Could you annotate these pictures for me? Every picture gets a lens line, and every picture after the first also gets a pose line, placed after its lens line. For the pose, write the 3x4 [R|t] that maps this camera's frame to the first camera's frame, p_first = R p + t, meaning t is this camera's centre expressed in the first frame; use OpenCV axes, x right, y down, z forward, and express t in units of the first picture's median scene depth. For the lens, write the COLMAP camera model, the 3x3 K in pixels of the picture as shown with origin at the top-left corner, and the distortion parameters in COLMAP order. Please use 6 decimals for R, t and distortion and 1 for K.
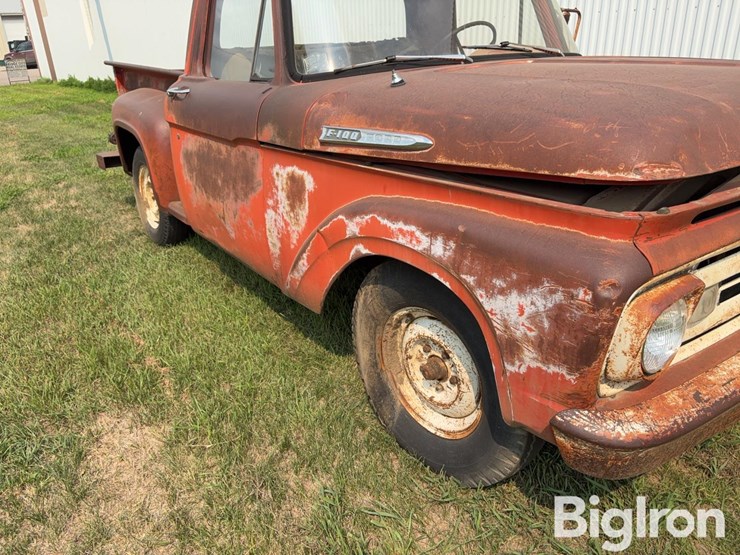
lens RADIAL K [[562.4, 0, 373.5], [0, 562.4, 281.7], [0, 0, 1]] dist [0.055333, -0.065242]
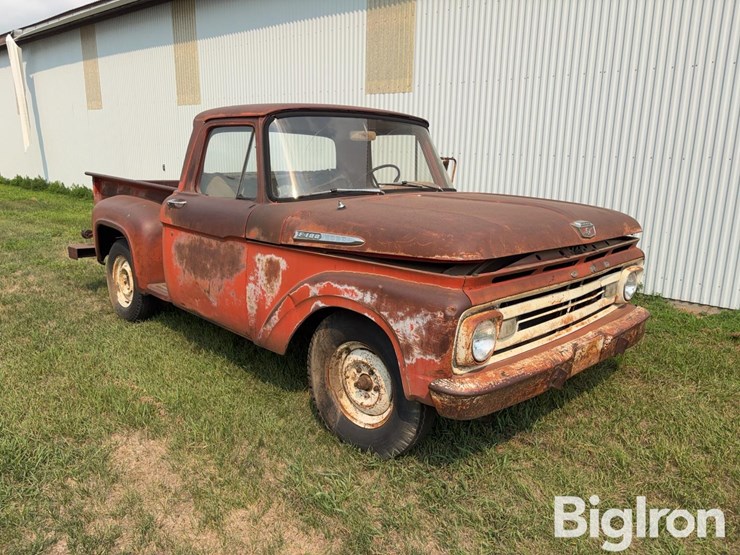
lens RADIAL K [[562.4, 0, 373.1], [0, 562.4, 280.1], [0, 0, 1]] dist [0.055333, -0.065242]
pose [[0.988869, 0.015582, 0.147973, -0.087701], [0.011067, 0.984044, -0.177581, 0.132279], [-0.148379, 0.177242, 0.972918, -0.495023]]
